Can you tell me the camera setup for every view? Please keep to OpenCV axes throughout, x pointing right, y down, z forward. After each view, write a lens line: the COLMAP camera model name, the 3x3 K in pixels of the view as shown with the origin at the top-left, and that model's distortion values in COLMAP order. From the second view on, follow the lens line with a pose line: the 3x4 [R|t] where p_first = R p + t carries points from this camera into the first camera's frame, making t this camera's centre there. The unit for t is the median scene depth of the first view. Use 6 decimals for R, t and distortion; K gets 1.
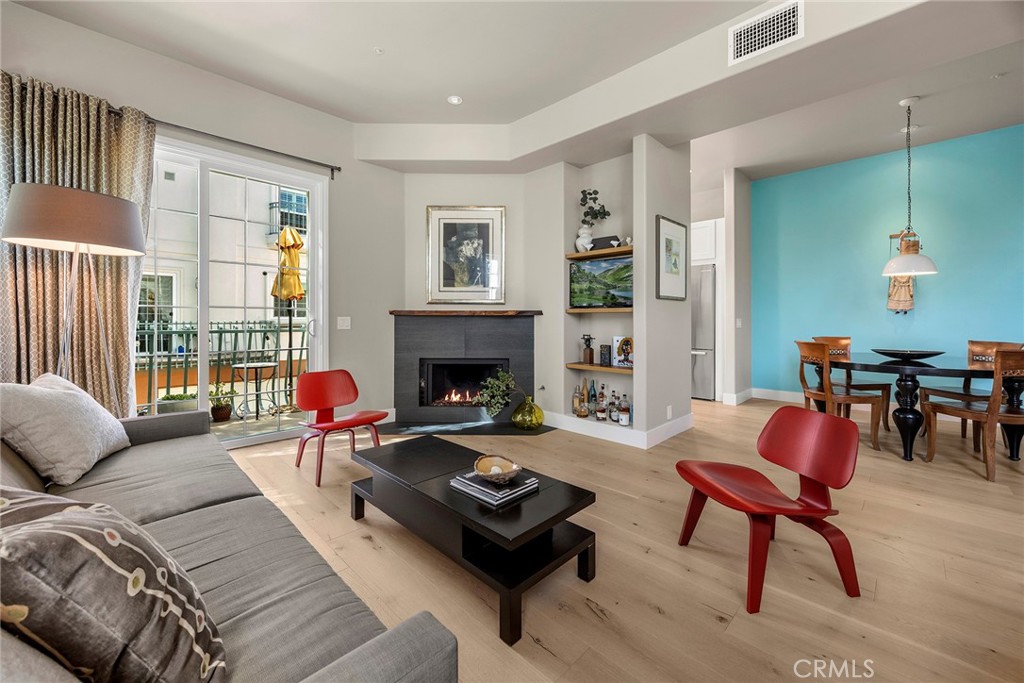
lens RADIAL K [[400.4, 0, 516.4], [0, 400.4, 317.4], [0, 0, 1]] dist [-0.002130, 0.001806]
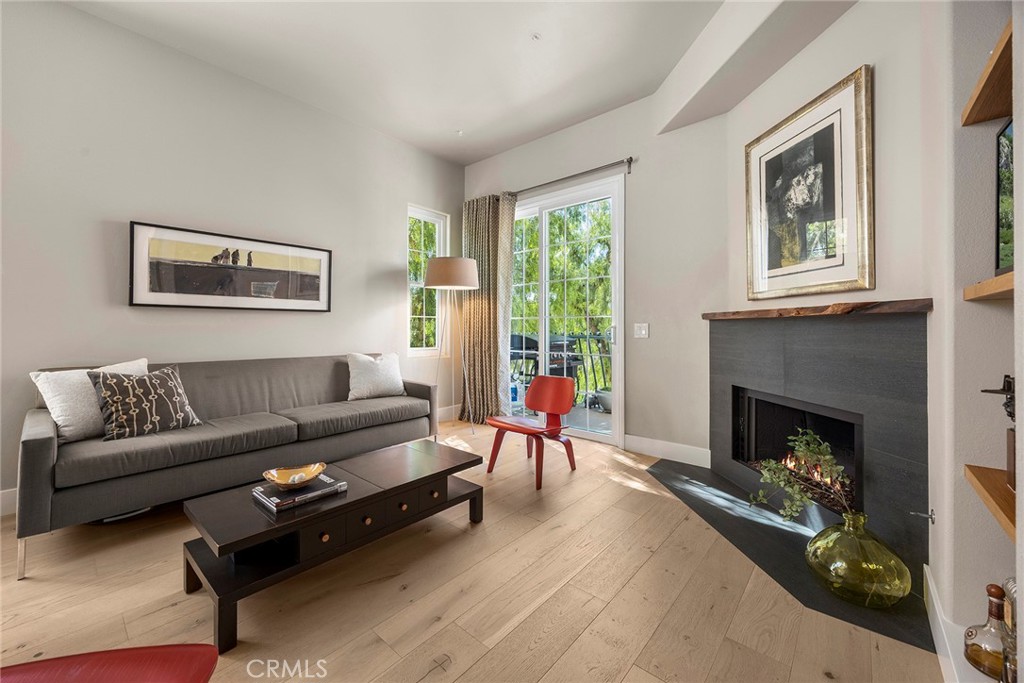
lens RADIAL K [[400.4, 0, 503.1], [0, 400.4, 326.8], [0, 0, 1]] dist [-0.002130, 0.001806]
pose [[0.055461, -0.005470, -0.998446, 0.390586], [0.003056, 0.999981, -0.005309, 0.009119], [0.998456, -0.002757, 0.055477, 0.590422]]
